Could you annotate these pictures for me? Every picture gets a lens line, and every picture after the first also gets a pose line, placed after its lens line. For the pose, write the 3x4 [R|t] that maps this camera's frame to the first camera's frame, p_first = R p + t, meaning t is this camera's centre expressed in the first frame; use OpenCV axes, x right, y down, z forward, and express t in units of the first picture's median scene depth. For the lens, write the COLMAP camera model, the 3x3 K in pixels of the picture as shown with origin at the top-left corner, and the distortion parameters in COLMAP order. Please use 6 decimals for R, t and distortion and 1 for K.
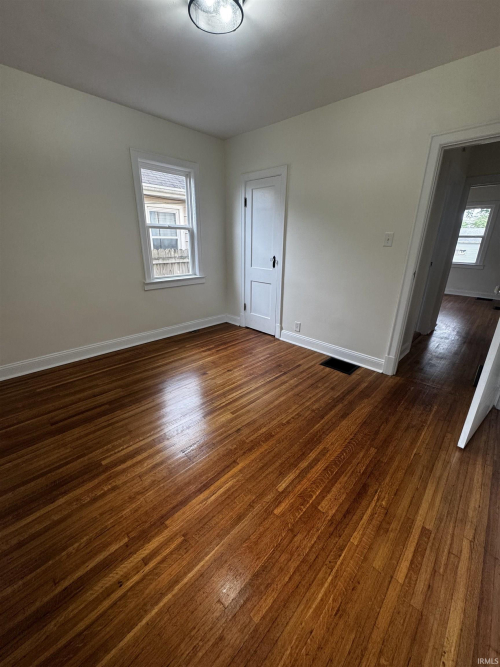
lens RADIAL K [[263.7, 0, 250.0], [0, 263.7, 333.5], [0, 0, 1]] dist [-0.011793, 0.000011]
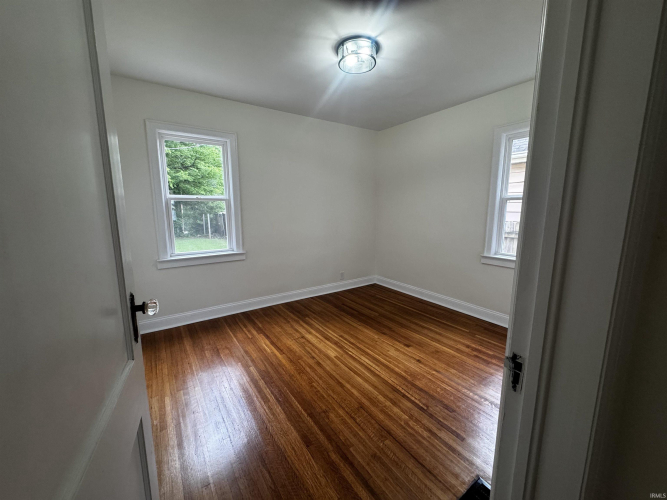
lens RADIAL K [[263.7, 0, 335.4], [0, 263.7, 248.6], [0, 0, 1]] dist [-0.011793, 0.000011]
pose [[-0.190890, 0.139500, -0.971648, 0.883796], [-0.329932, 0.923145, 0.197355, -0.321607], [0.924503, 0.358251, -0.130194, 0.878891]]
